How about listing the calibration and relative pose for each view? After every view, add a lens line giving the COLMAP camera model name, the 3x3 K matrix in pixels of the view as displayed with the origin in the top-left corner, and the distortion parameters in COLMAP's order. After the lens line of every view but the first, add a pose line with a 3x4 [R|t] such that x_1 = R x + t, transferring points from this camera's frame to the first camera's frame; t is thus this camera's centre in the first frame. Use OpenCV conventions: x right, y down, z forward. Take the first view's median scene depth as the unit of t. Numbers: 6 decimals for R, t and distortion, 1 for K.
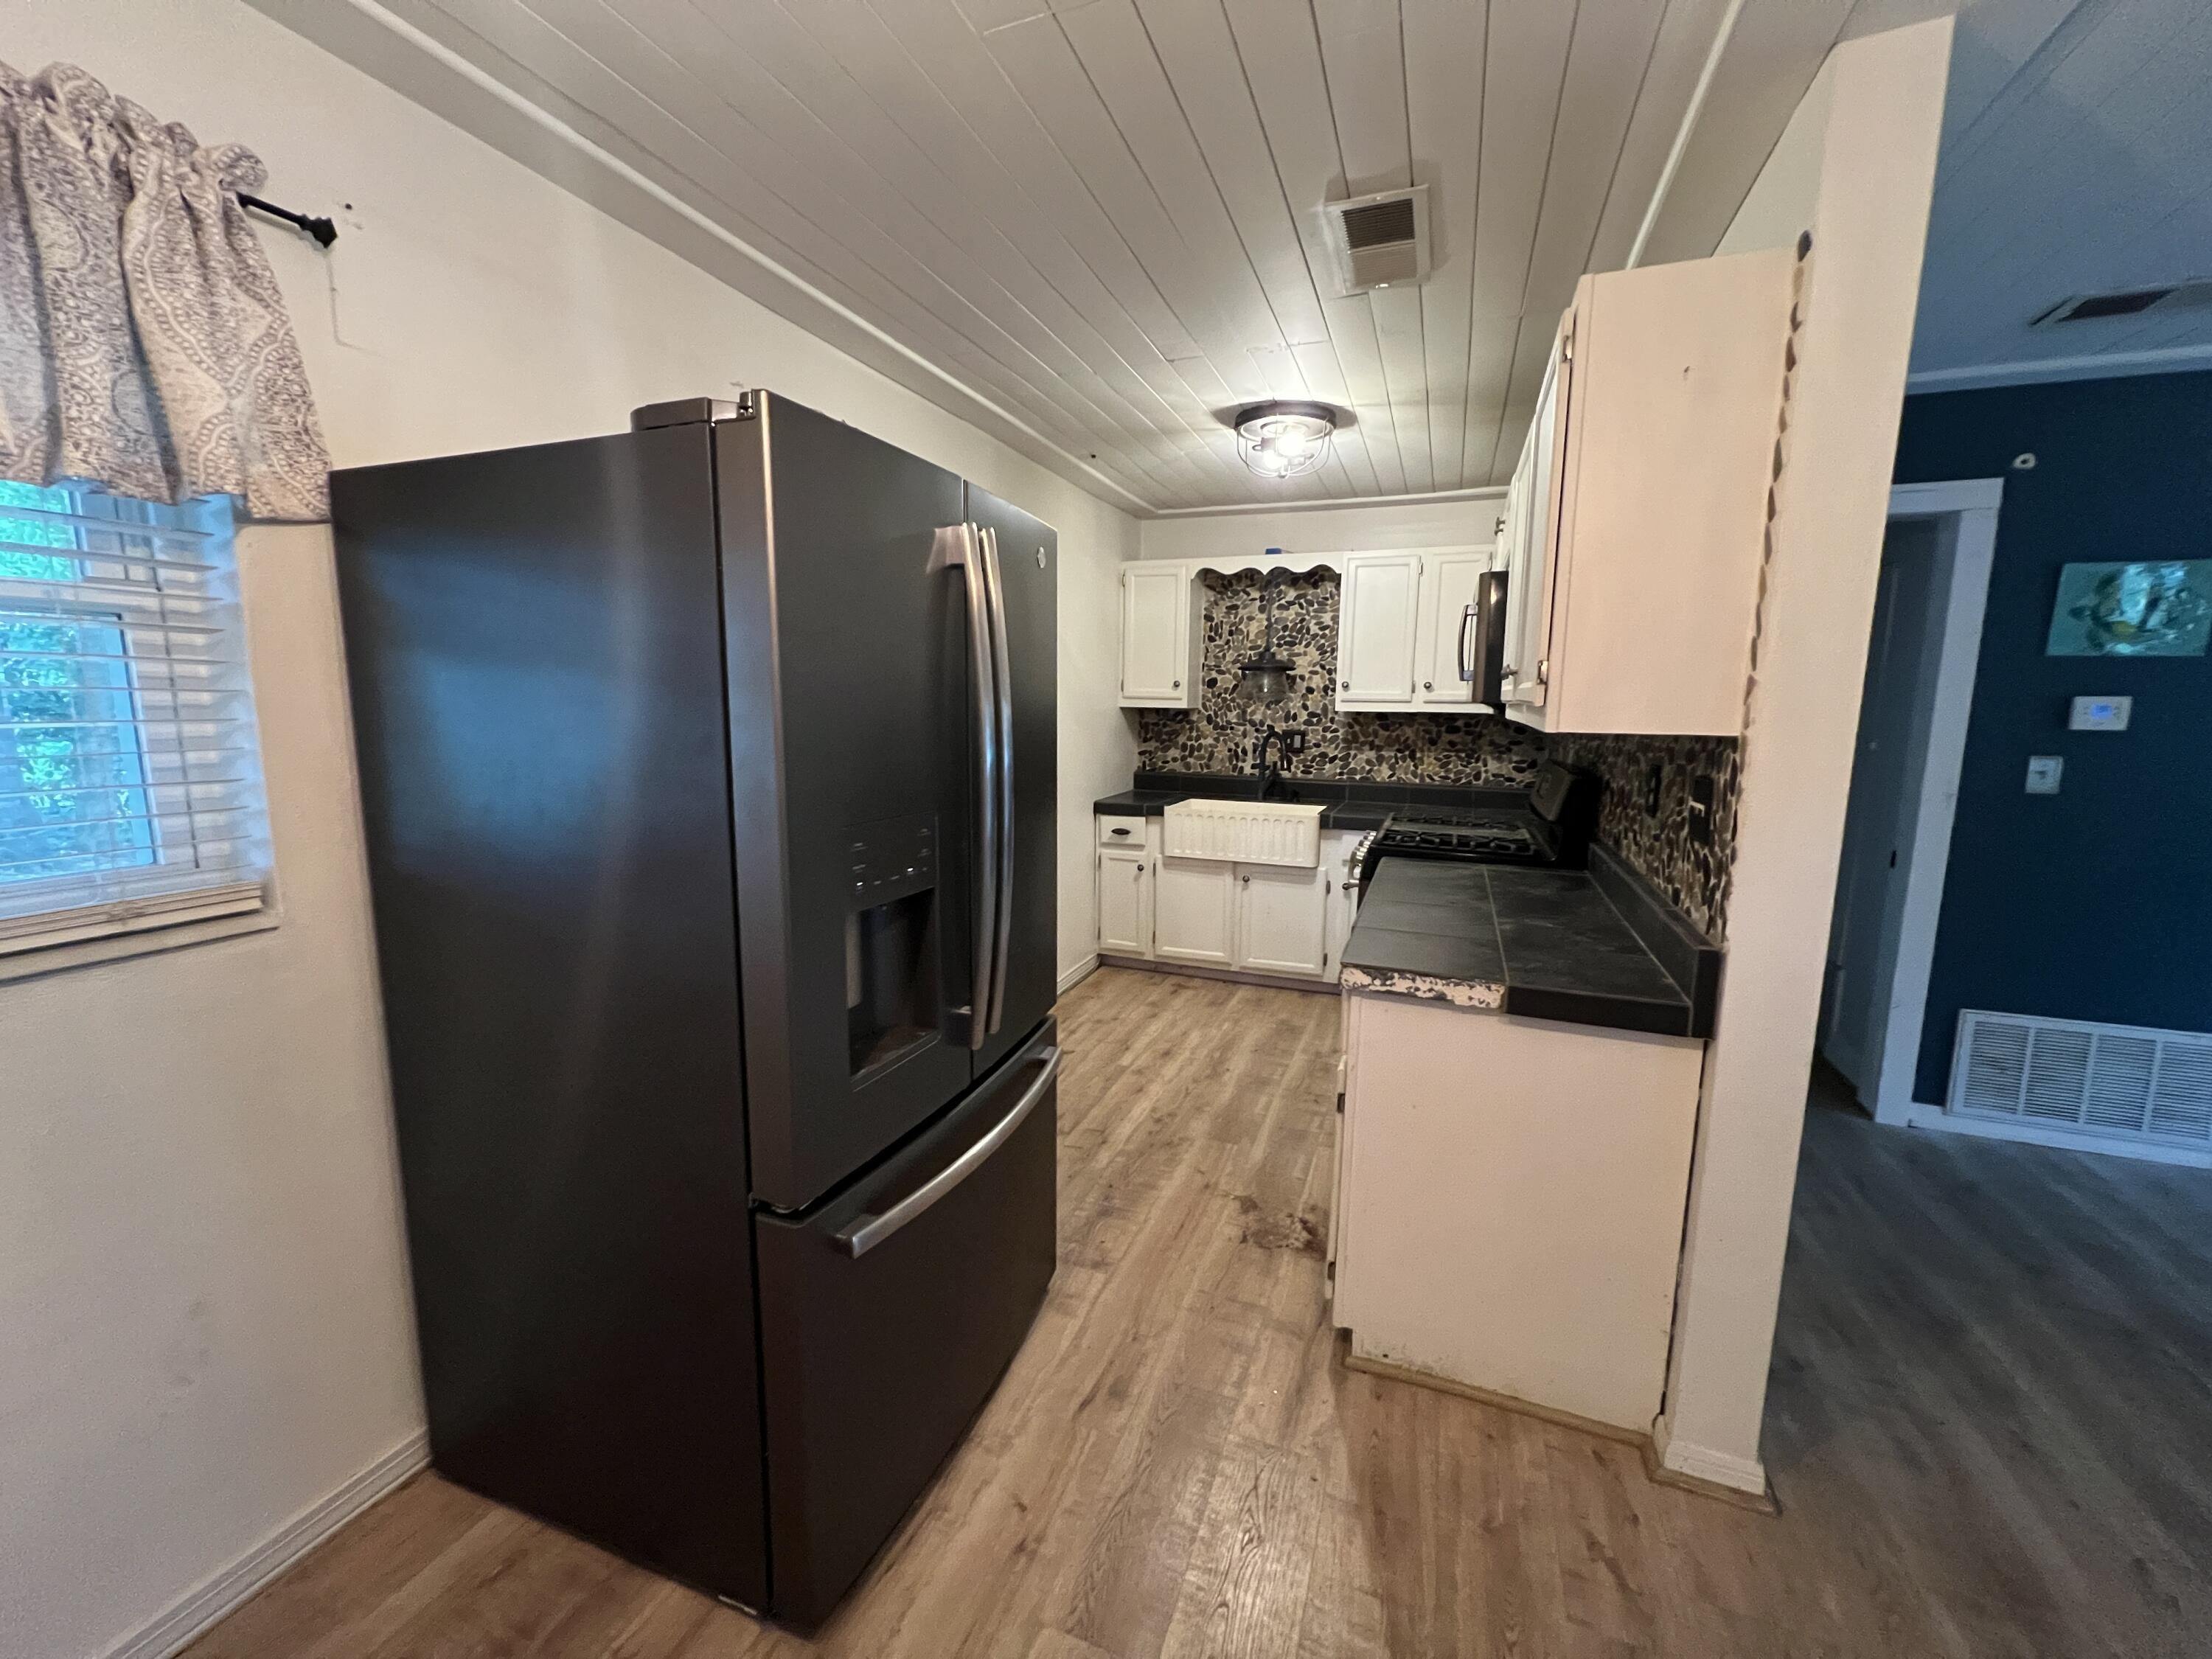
lens RADIAL K [[881.3, 0, 1105.2], [0, 881.3, 829.0], [0, 0, 1]] dist [0.000372, -0.000061]
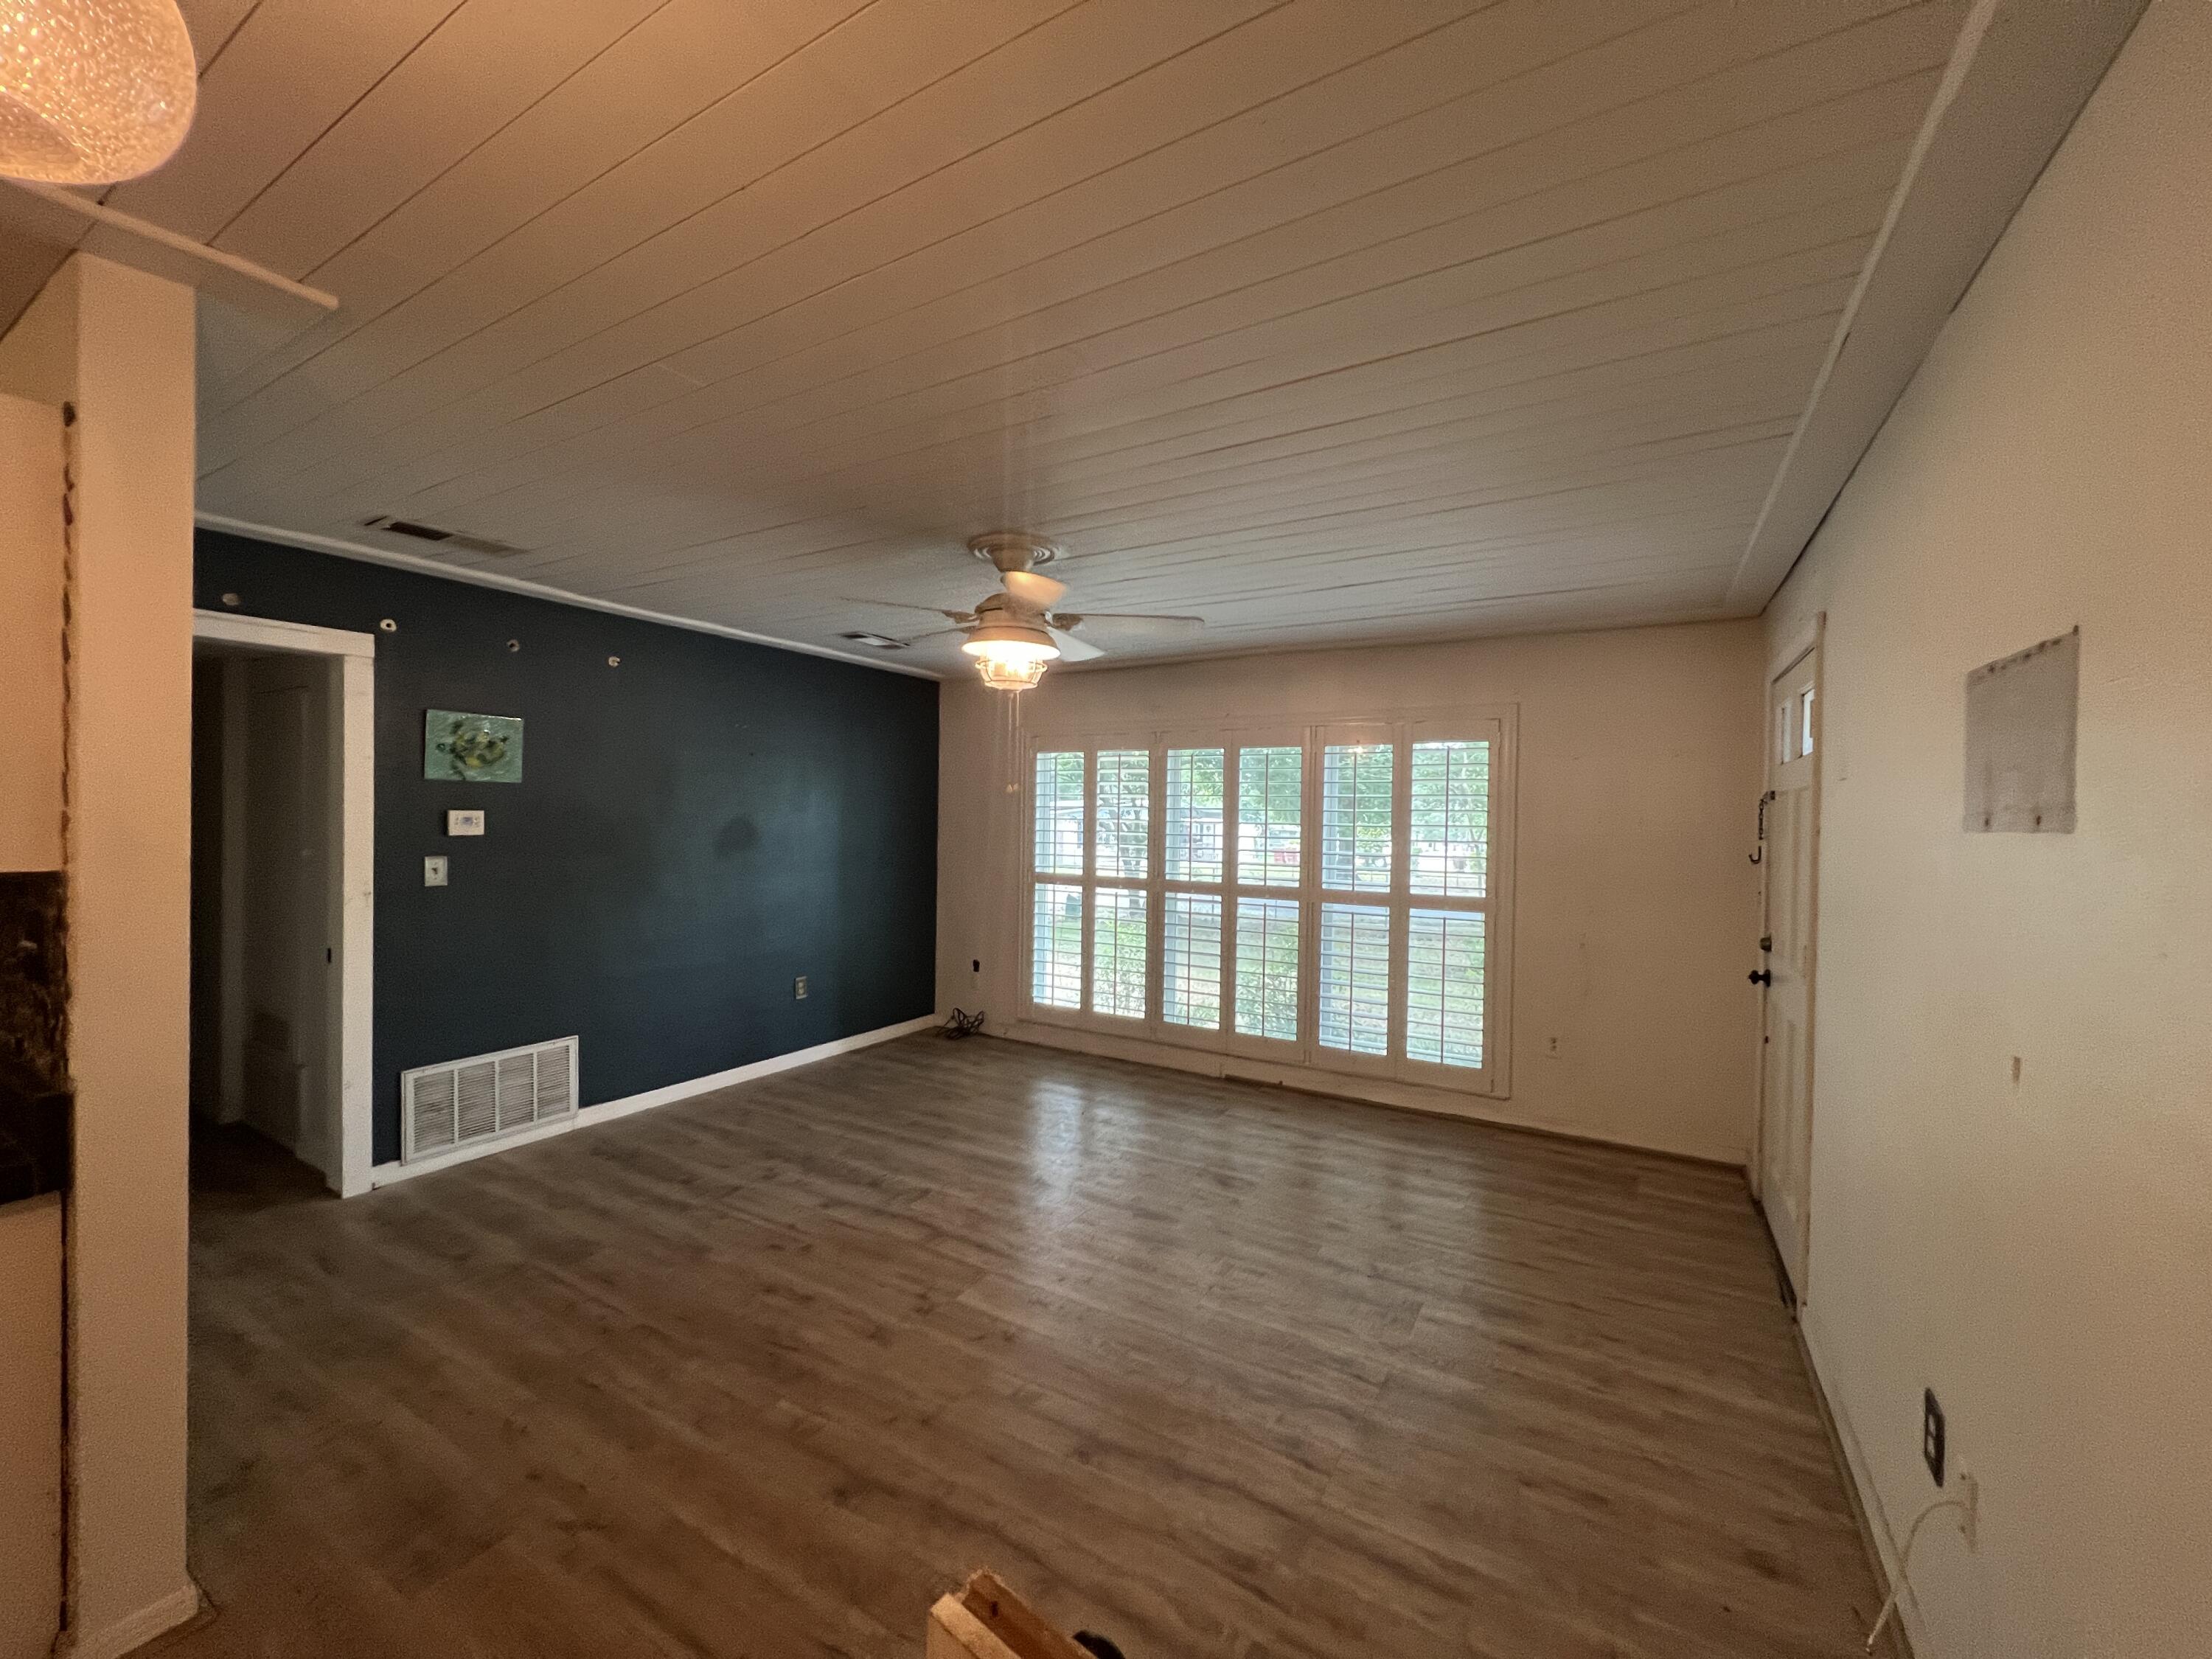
lens RADIAL K [[881.3, 0, 1106.4], [0, 881.3, 825.5], [0, 0, 1]] dist [0.000372, -0.000061]
pose [[0.167354, -0.023242, 0.985623, -0.031436], [0.129122, 0.991628, 0.001459, -0.003463], [-0.977405, 0.127021, 0.168954, -0.177749]]
